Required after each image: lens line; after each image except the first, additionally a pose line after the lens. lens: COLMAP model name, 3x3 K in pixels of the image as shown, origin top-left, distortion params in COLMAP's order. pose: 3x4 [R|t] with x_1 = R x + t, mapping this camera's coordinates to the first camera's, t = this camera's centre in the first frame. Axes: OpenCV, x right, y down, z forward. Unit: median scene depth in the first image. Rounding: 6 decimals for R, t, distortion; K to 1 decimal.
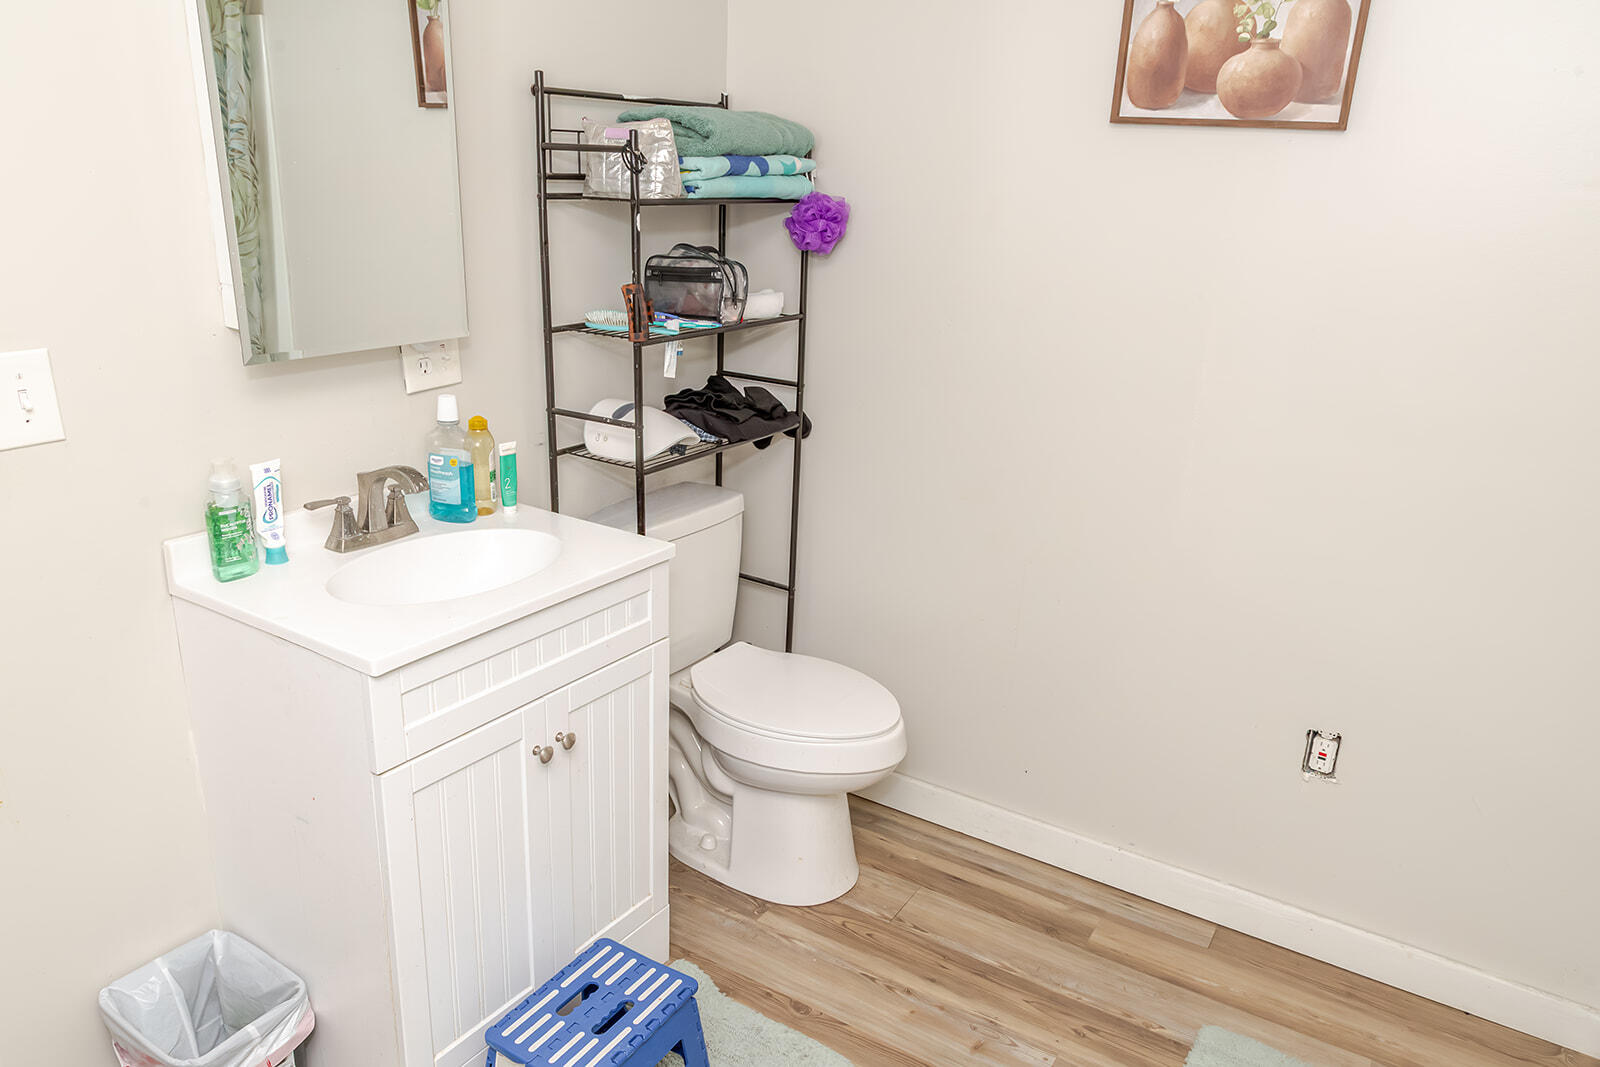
lens RADIAL K [[1150.4, 0, 856.6], [0, 1150.4, 533.6], [0, 0, 1]] dist [0.006002, -0.002548]
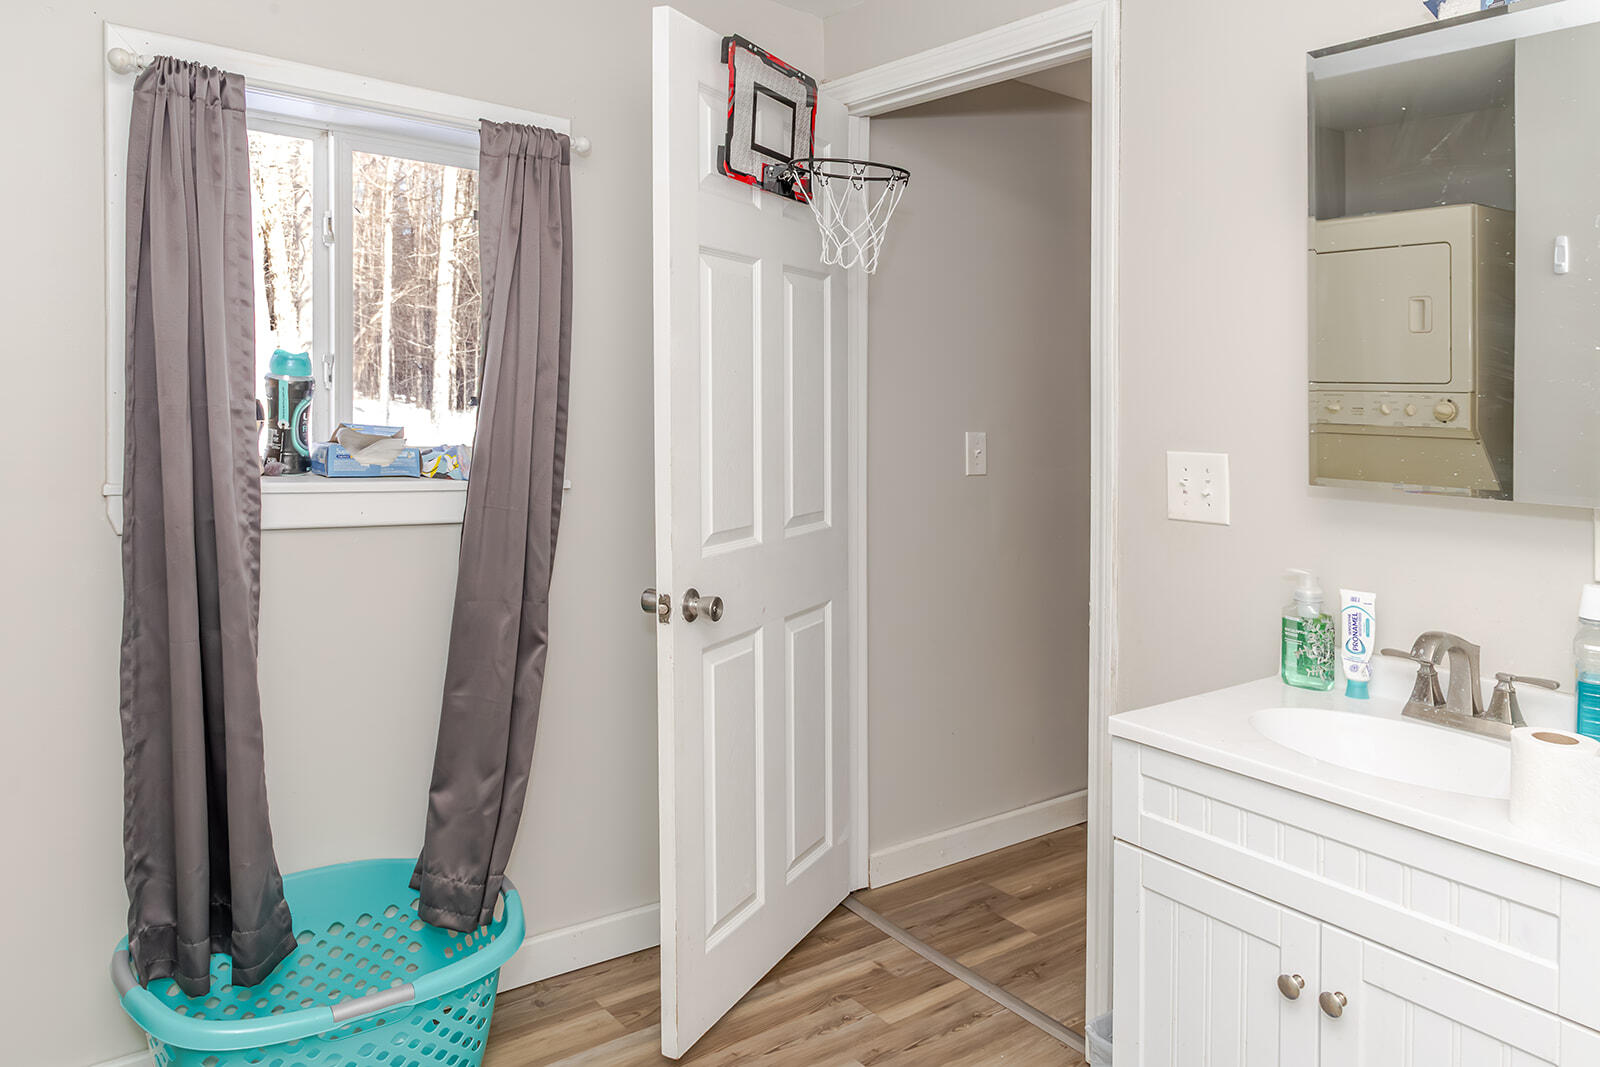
lens RADIAL K [[1098.9, 0, 796.4], [0, 1098.9, 463.1], [0, 0, 1]] dist [0.000944, -0.003117]
pose [[-0.358643, 0.008365, -0.933437, 0.472349], [-0.329295, 0.934541, 0.134896, -0.112744], [0.873464, 0.355756, -0.332412, 0.701487]]
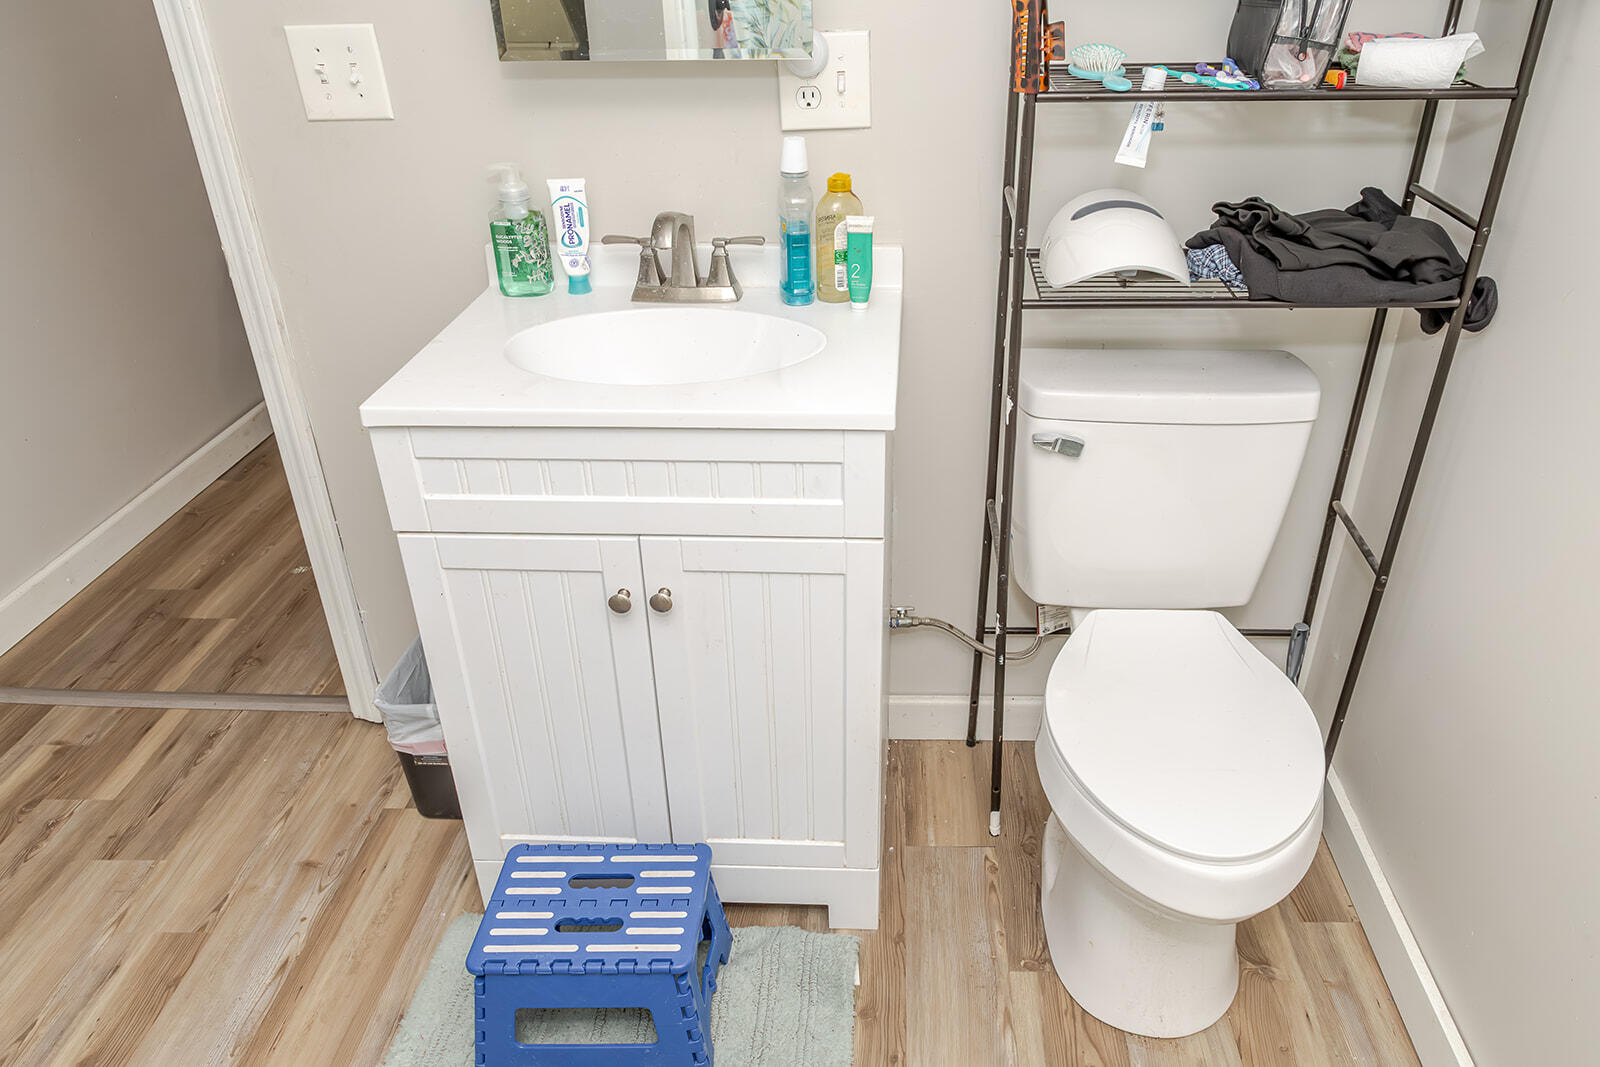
lens RADIAL K [[1150.4, 0, 856.6], [0, 1150.4, 533.6], [0, 0, 1]] dist [0.006002, -0.002548]
pose [[0.482641, 0.392318, -0.783035, 0.350617], [-0.242110, 0.918986, 0.311203, -0.119101], [0.841689, 0.039381, 0.538524, 0.592228]]
